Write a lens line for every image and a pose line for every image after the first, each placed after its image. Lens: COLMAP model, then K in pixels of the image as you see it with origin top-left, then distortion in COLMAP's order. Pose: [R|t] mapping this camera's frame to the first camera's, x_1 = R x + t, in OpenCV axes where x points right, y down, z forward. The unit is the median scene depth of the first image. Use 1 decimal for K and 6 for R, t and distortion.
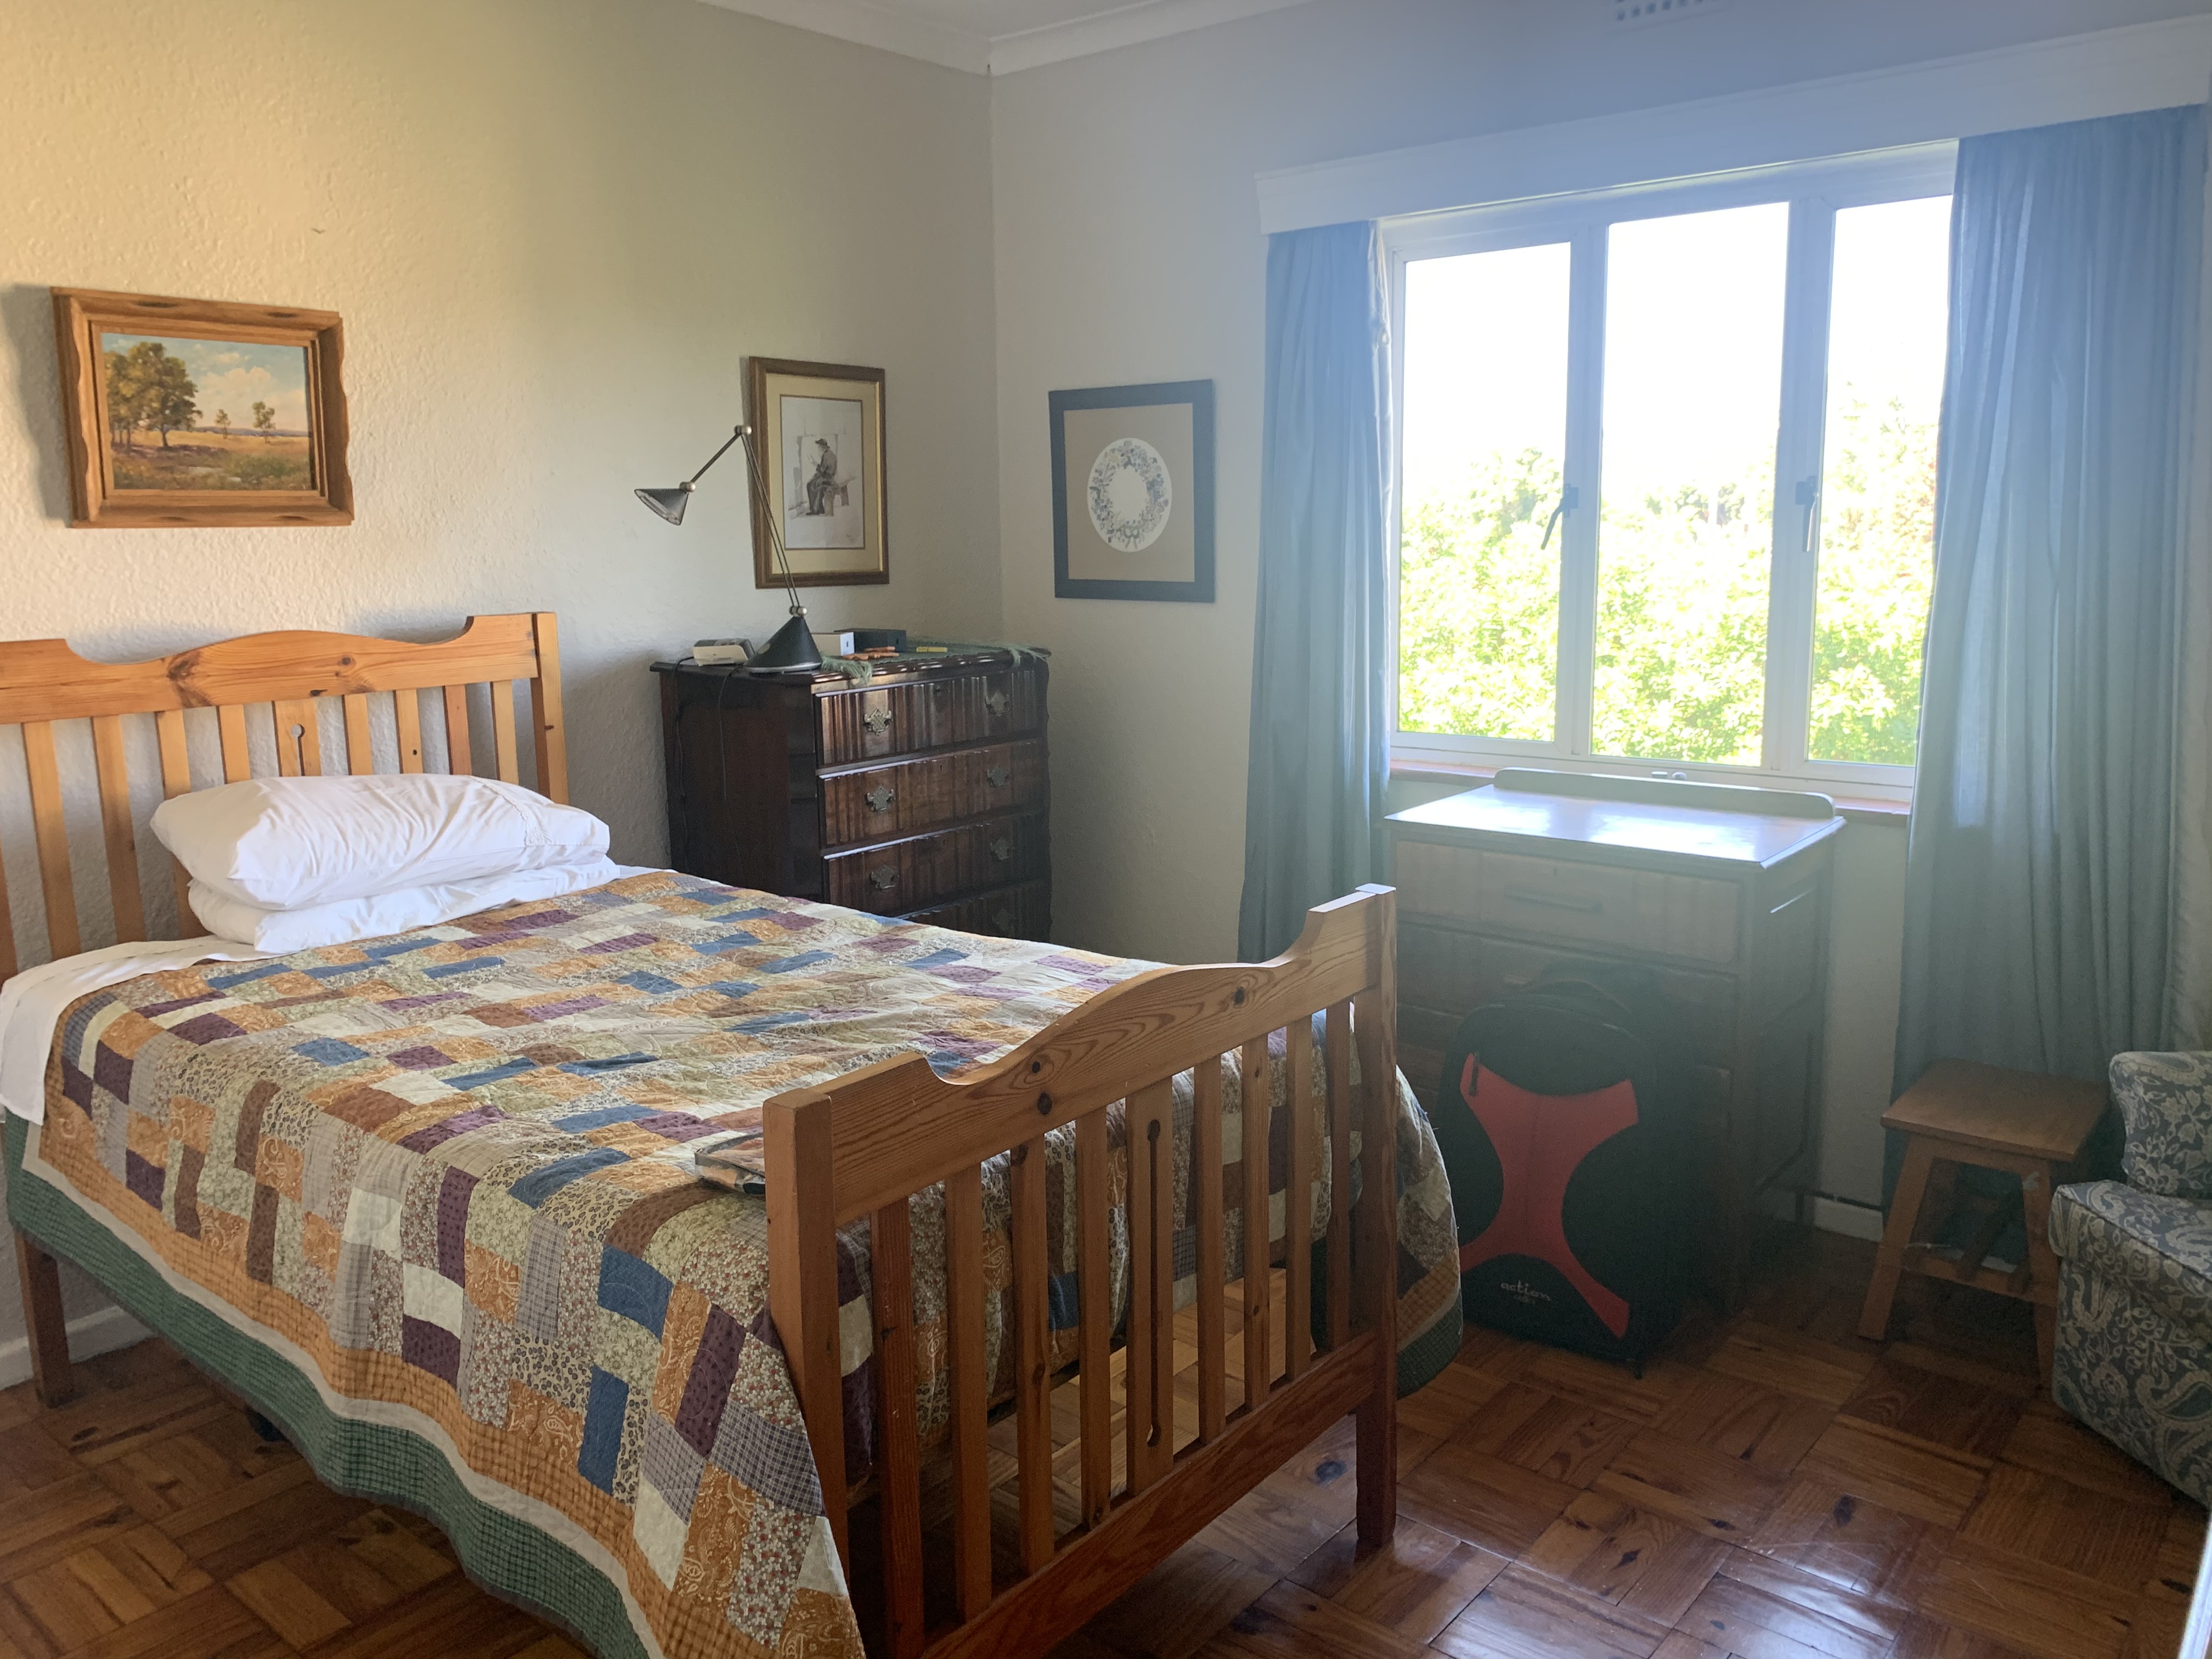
lens RADIAL K [[1677.2, 0, 1109.4], [0, 1677.2, 820.3], [0, 0, 1]] dist [0.004459, 0.001466]
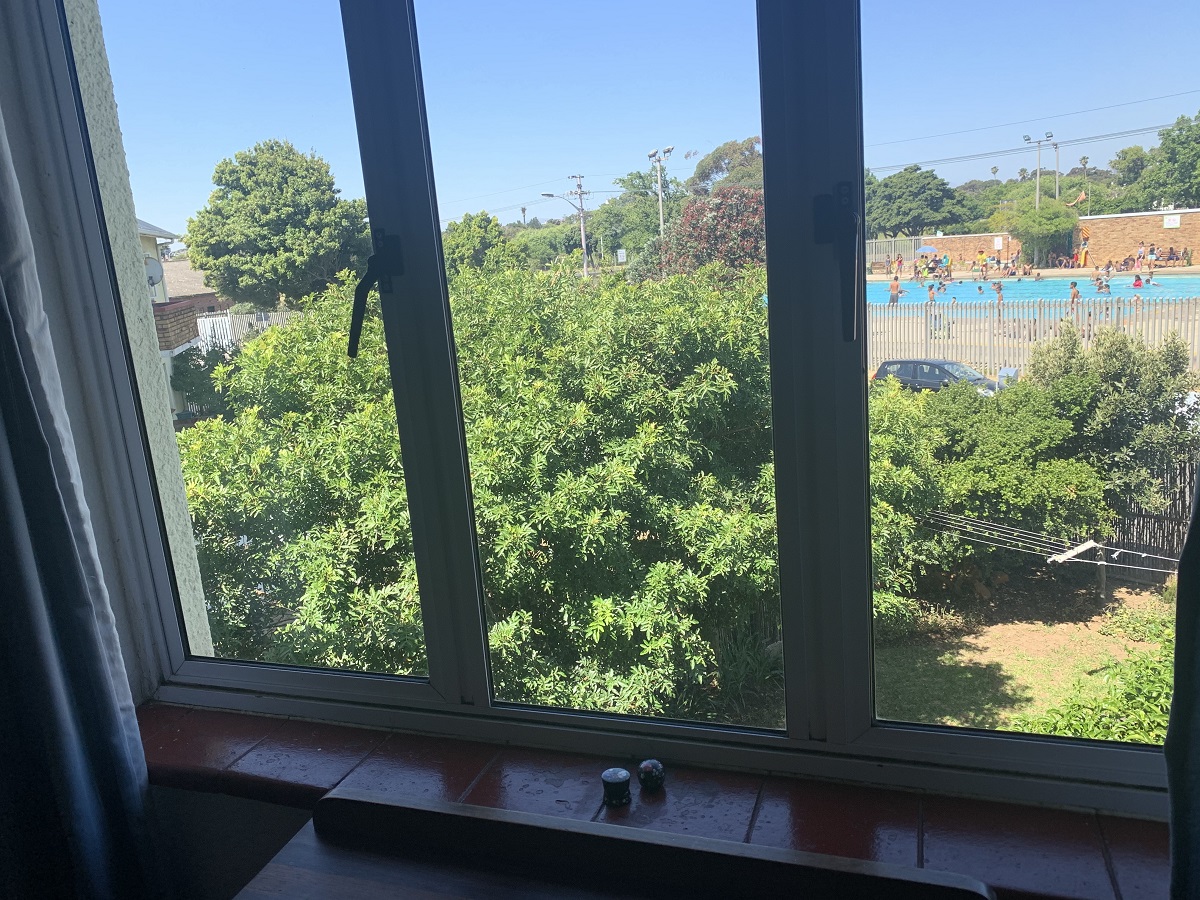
lens RADIAL K [[909.9, 0, 599.2], [0, 909.9, 450.5], [0, 0, 1]] dist [0.004459, 0.001466]
pose [[0.935381, -0.129407, 0.329114, 0.103945], [0.120358, 0.991578, 0.047815, -0.062324], [-0.332530, -0.005114, 0.943079, 0.319982]]
